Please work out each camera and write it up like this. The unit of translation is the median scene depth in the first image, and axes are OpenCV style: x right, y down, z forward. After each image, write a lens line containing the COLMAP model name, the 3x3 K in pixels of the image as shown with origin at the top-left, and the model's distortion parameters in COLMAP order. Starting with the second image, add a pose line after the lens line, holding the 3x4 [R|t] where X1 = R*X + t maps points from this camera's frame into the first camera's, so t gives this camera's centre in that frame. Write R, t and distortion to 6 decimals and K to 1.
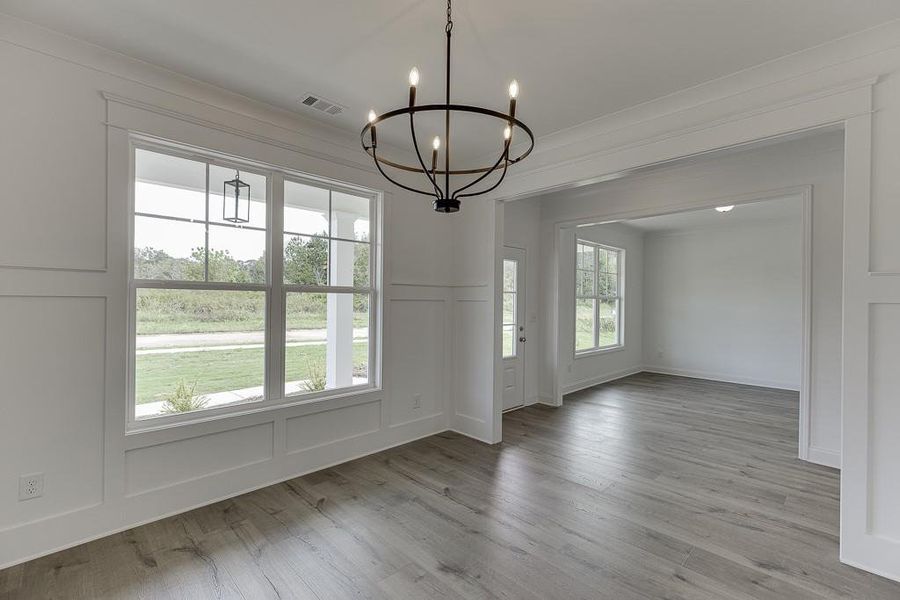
lens RADIAL K [[392.0, 0, 451.6], [0, 392.0, 301.9], [0, 0, 1]] dist [0.001210, 0.000107]
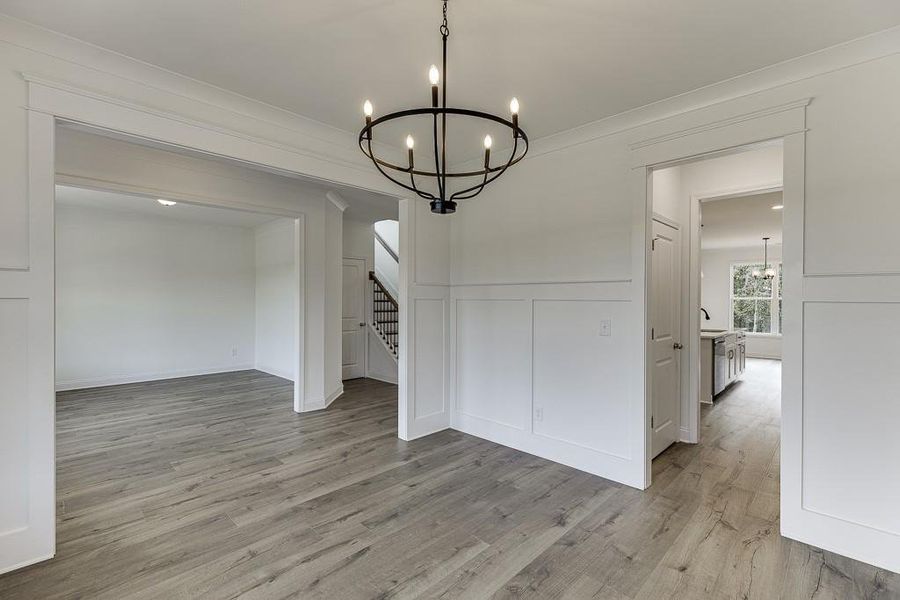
lens RADIAL K [[403.5, 0, 450.0], [0, 403.5, 300.0], [0, 0, 1]] dist [-0.001341, -0.000177]
pose [[-0.018023, -0.007034, 0.999813, -0.427775], [-0.002335, 0.999973, 0.006993, -0.003676], [-0.999835, -0.002208, -0.018039, 0.405980]]
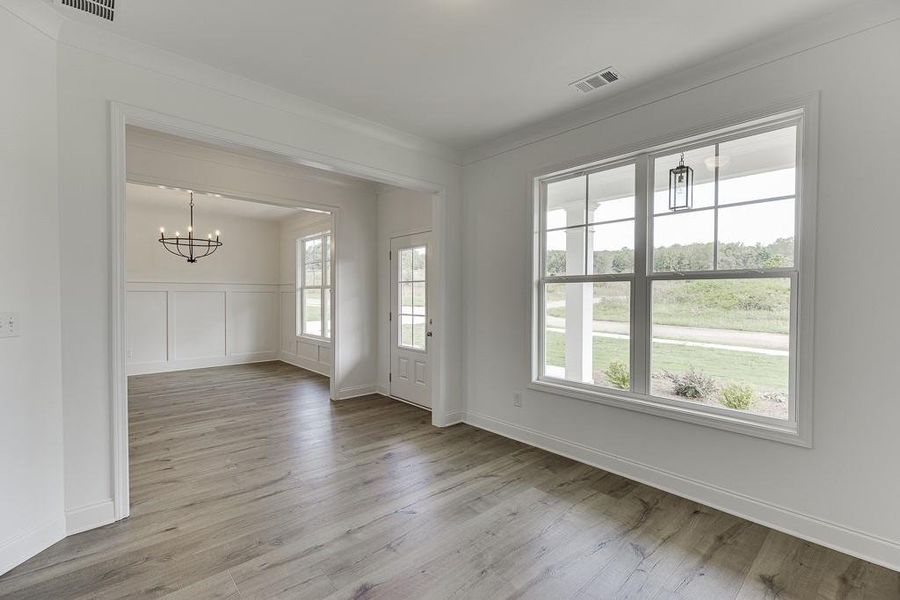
lens RADIAL K [[416.9, 0, 450.0], [0, 416.9, 300.0], [0, 0, 1]] dist [0.062979, -0.000043]
pose [[-0.056679, 0.013267, -0.998304, 1.341432], [-0.000115, 0.999912, 0.013295, 0.009321], [0.998392, 0.000869, -0.056673, 1.330803]]
